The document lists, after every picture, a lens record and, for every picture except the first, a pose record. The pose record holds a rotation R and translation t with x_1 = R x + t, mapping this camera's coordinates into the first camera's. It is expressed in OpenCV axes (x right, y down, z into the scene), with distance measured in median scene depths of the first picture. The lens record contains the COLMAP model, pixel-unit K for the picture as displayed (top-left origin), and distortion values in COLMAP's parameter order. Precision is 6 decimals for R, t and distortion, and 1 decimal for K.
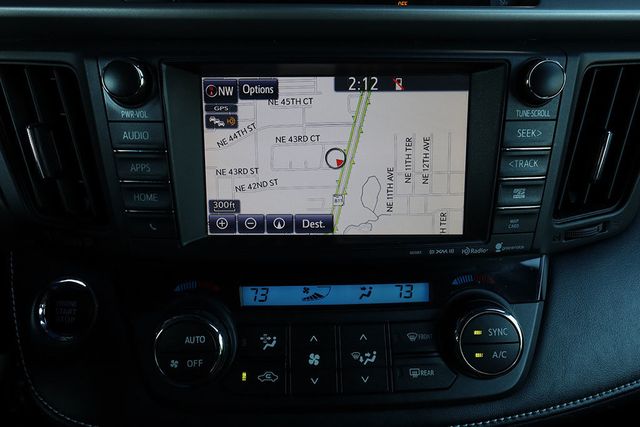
lens RADIAL K [[463.9, 0, 320.7], [0, 463.9, 211.7], [0, 0, 1]] dist [0.023157, -0.005354]
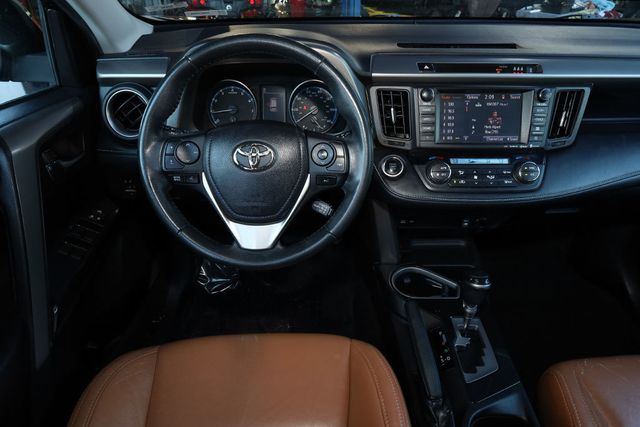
lens RADIAL K [[404.1, 0, 317.8], [0, 404.1, 214.9], [0, 0, 1]] dist [0.008922, 0.002379]
pose [[0.999549, 0.013097, -0.027008, -1.044356], [-0.014549, 0.998421, -0.054265, 0.747989], [0.026255, 0.054633, 0.998161, -1.877269]]
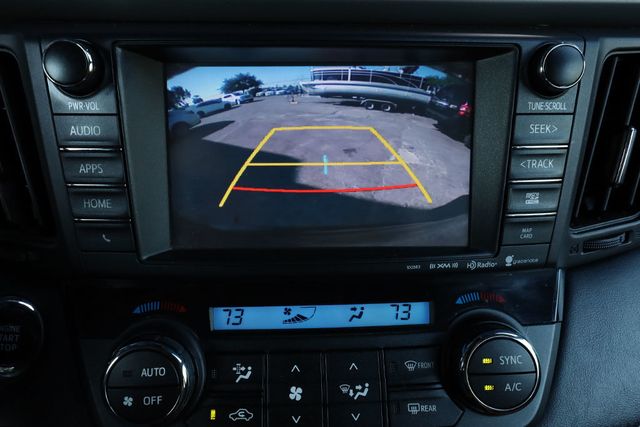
lens RADIAL K [[463.9, 0, 322.8], [0, 463.9, 212.7], [0, 0, 1]] dist [0.023157, -0.005354]
pose [[0.999927, -0.002078, 0.011936, 0.025497], [0.002428, 0.999565, -0.029394, 0.012036], [-0.011870, 0.029421, 0.999497, 0.136629]]
